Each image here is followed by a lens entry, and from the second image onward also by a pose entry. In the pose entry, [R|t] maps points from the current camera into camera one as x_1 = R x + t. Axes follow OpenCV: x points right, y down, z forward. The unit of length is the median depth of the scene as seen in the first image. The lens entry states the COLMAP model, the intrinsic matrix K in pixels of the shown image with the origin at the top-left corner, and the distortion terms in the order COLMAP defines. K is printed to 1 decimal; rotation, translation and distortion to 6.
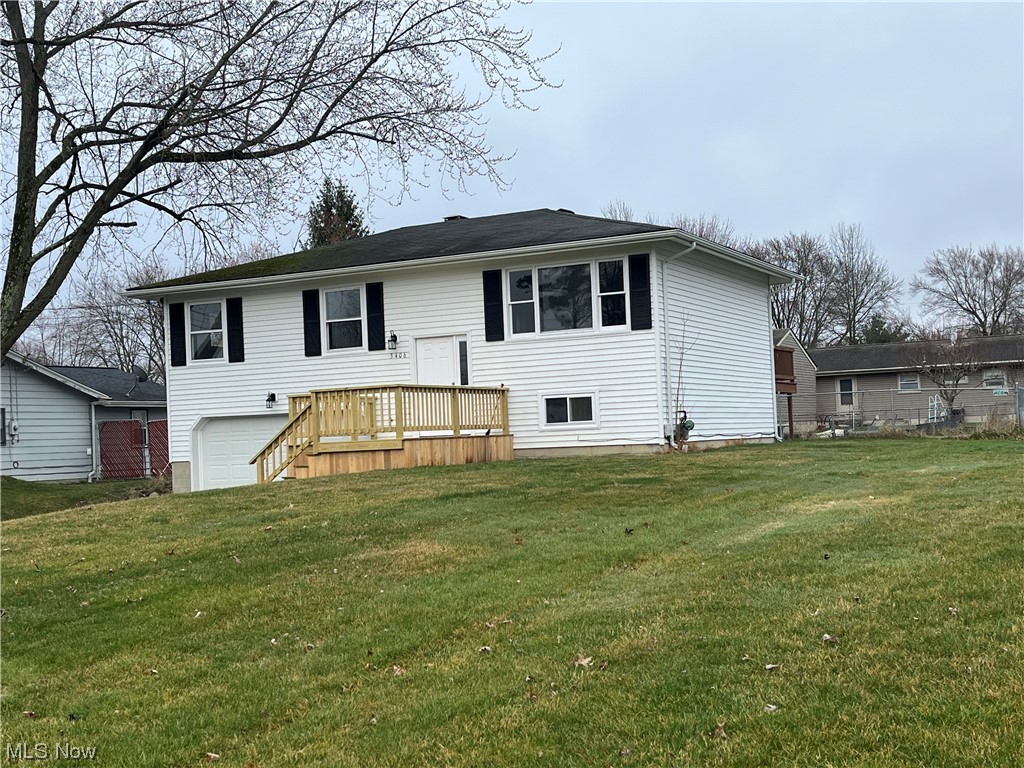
lens RADIAL K [[1291.6, 0, 512.0], [0, 1291.6, 384.0], [0, 0, 1]] dist [0.144981, 0.003770]
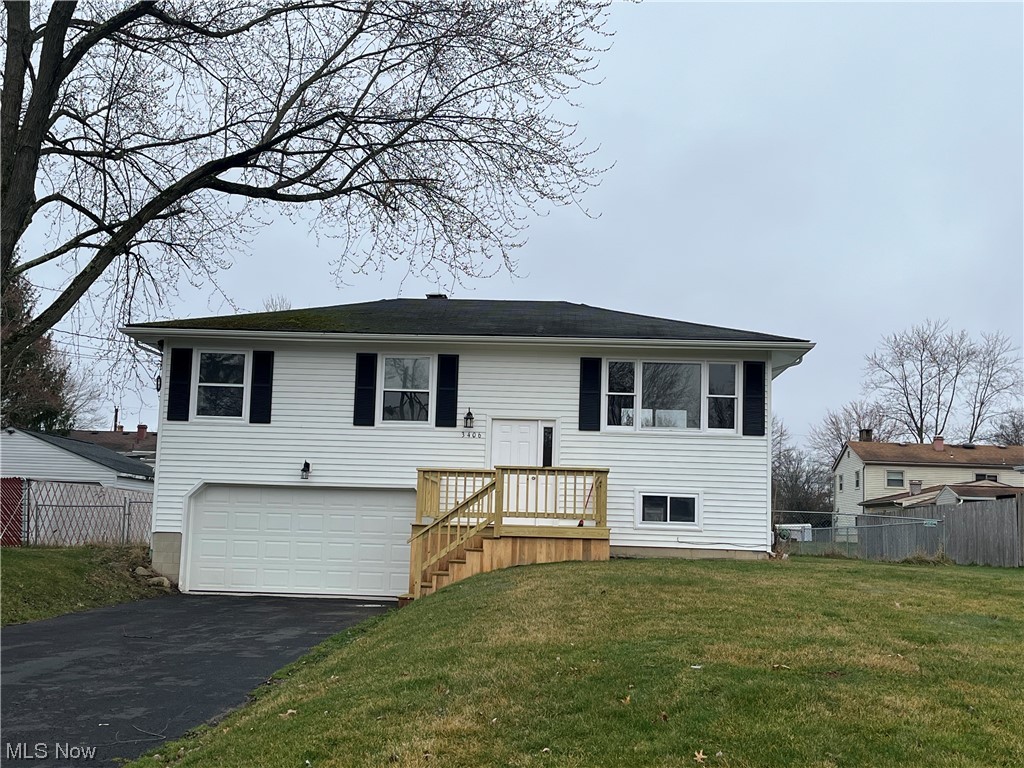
lens RADIAL K [[1220.2, 0, 512.0], [0, 1220.2, 384.0], [0, 0, 1]] dist [0.145142, -0.002519]
pose [[0.915808, 0.118457, 0.383749, -0.412113], [-0.085764, 0.991154, -0.101280, 0.028870], [-0.392351, 0.059841, 0.917867, 0.182030]]
